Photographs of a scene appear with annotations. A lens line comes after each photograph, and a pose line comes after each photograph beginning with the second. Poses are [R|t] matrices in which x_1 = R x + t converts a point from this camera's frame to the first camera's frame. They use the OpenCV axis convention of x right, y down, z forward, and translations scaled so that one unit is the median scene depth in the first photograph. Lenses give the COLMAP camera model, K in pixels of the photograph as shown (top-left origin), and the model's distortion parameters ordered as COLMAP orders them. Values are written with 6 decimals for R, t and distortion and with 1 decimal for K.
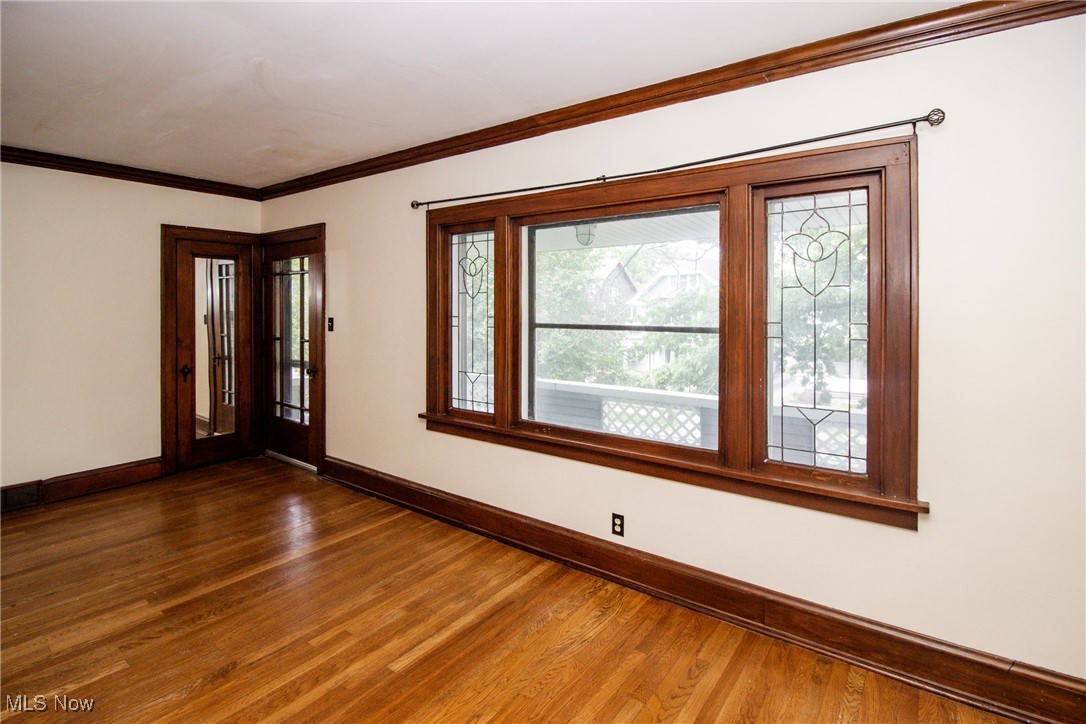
lens RADIAL K [[529.1, 0, 537.9], [0, 529.1, 309.5], [0, 0, 1]] dist [0.000302, -0.008251]
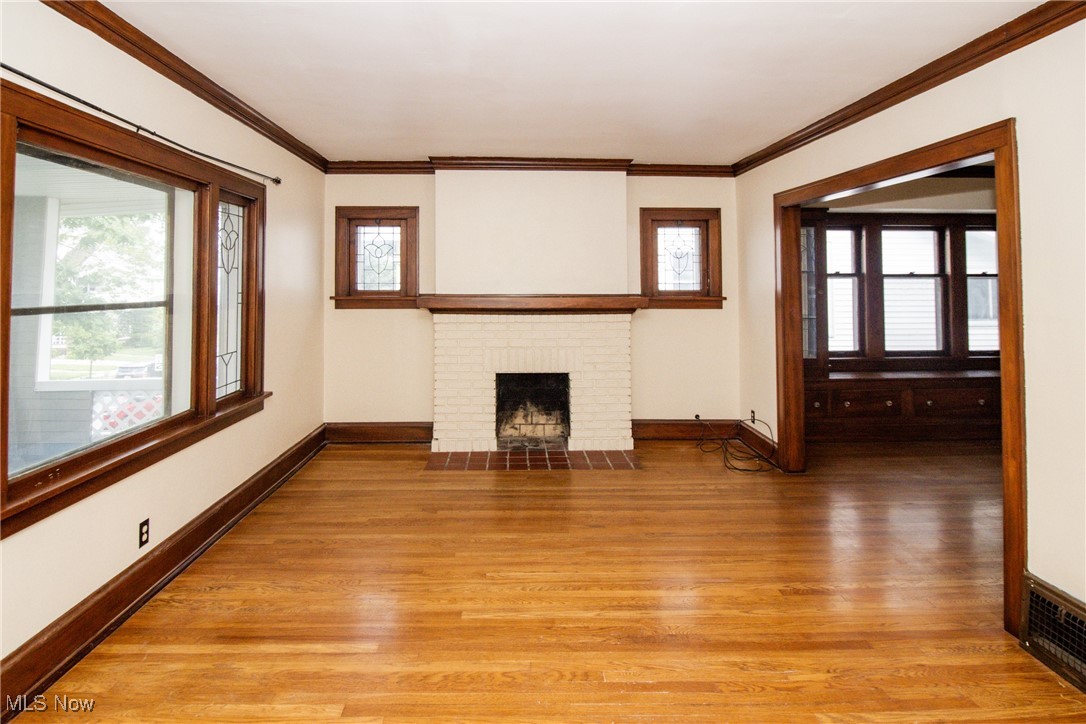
lens RADIAL K [[594.4, 0, 533.2], [0, 594.4, 266.4], [0, 0, 1]] dist [0.004470, -0.010395]
pose [[-0.625189, 0.025058, 0.780071, -0.851829], [0.007286, 0.999628, -0.026271, 0.000790], [-0.780440, -0.010740, -0.625139, 0.935632]]
